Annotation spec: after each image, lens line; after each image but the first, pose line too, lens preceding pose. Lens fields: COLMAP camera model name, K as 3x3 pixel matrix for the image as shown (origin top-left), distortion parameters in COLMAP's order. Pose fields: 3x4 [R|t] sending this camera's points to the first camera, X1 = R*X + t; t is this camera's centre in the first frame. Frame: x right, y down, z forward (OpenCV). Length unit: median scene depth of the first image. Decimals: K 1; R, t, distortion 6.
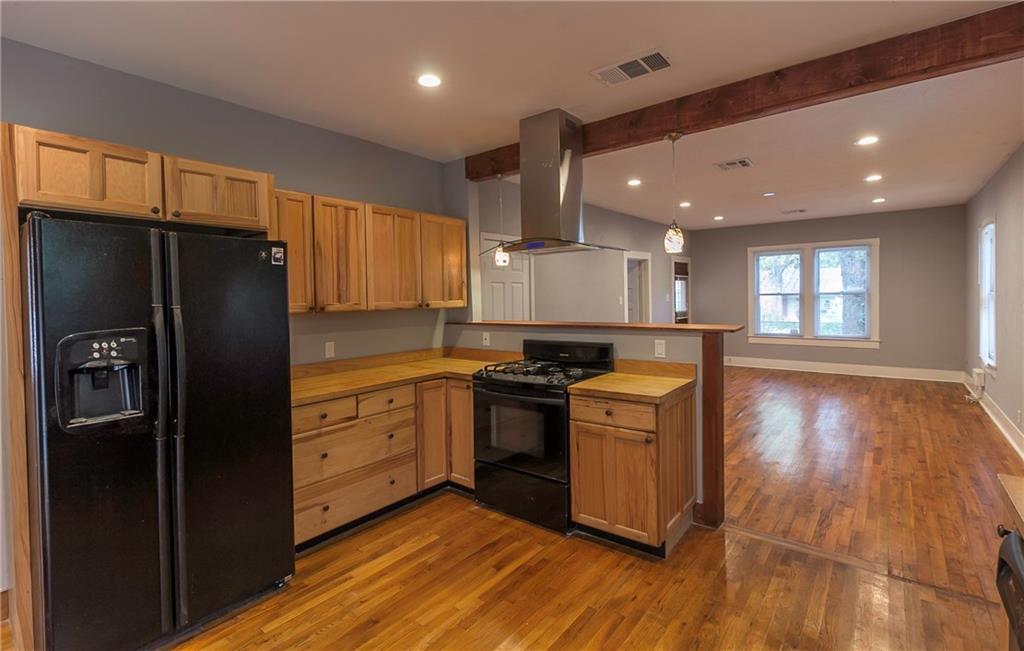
lens RADIAL K [[477.1, 0, 511.6], [0, 477.1, 305.8], [0, 0, 1]] dist [0.002934, -0.001037]
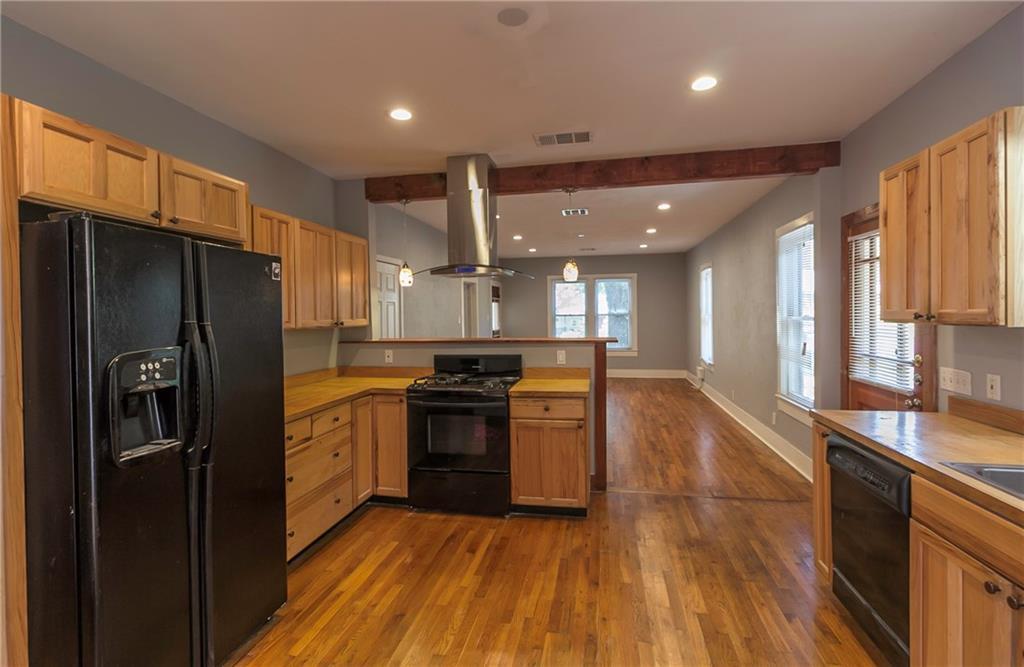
lens RADIAL K [[477.1, 0, 517.2], [0, 477.1, 317.8], [0, 0, 1]] dist [0.002934, -0.001037]
pose [[0.885828, 0.002229, 0.464009, -0.380508], [0.006261, 0.999840, -0.016757, 0.006747], [-0.463972, 0.017749, 0.885672, -0.060503]]
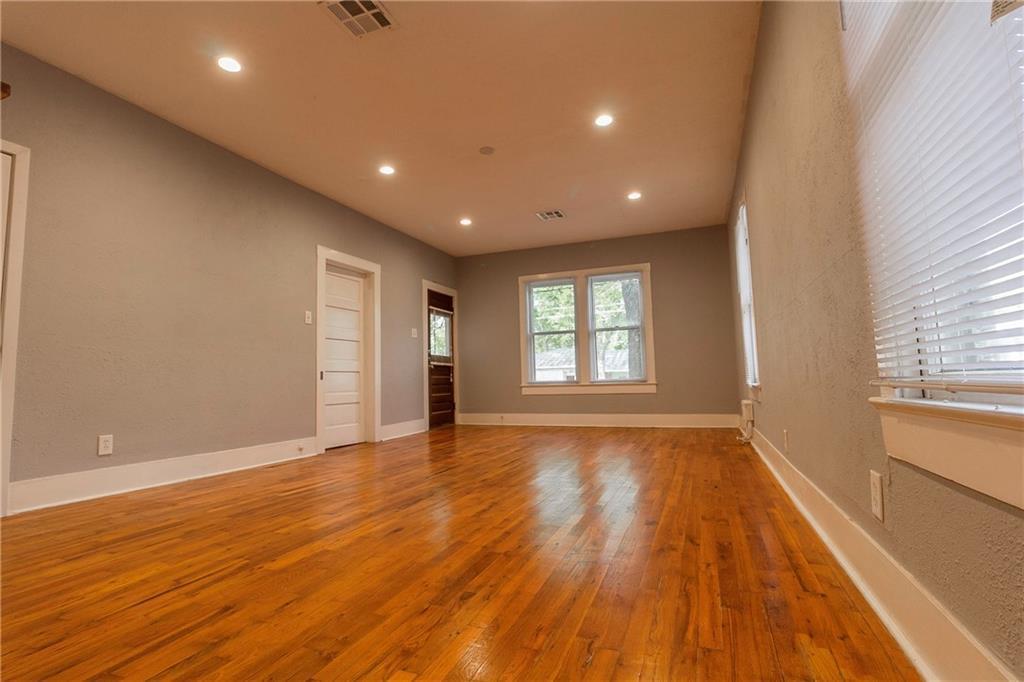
lens RADIAL K [[496.1, 0, 512.8], [0, 496.1, 337.3], [0, 0, 1]] dist [0.002076, 0.000992]
pose [[0.953217, 0.021964, 0.301488, 0.704461], [0.013080, 0.993426, -0.113730, 0.235808], [-0.302004, 0.112353, 0.946663, 0.642272]]
